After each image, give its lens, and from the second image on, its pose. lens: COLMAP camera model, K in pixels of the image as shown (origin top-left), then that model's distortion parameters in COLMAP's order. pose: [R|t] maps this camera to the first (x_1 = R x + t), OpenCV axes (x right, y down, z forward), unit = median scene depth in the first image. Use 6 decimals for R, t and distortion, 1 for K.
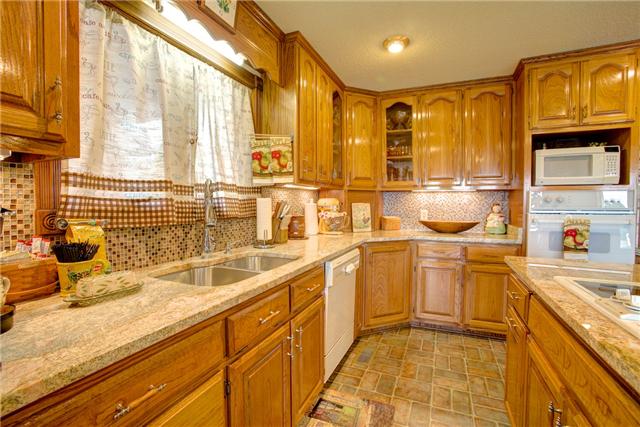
lens RADIAL K [[289.9, 0, 320.0], [0, 289.9, 213.5], [0, 0, 1]] dist [-0.042530, 0.000172]
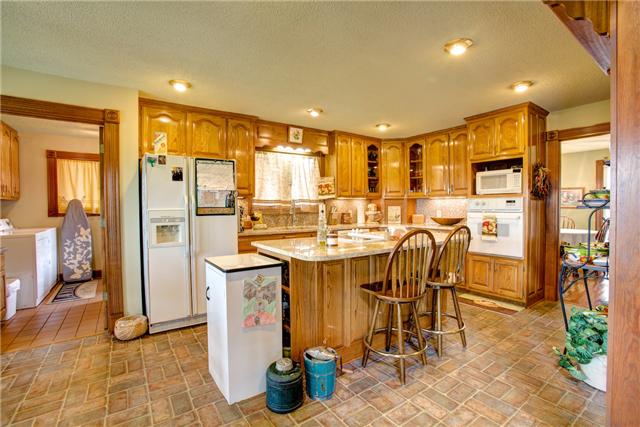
lens RADIAL K [[289.9, 0, 320.0], [0, 289.9, 213.5], [0, 0, 1]] dist [-0.042530, 0.000172]
pose [[0.850989, 0.005703, -0.525152, 0.986206], [-0.011769, 0.999897, -0.008213, 0.036144], [0.525051, 0.013170, 0.850969, -0.962231]]
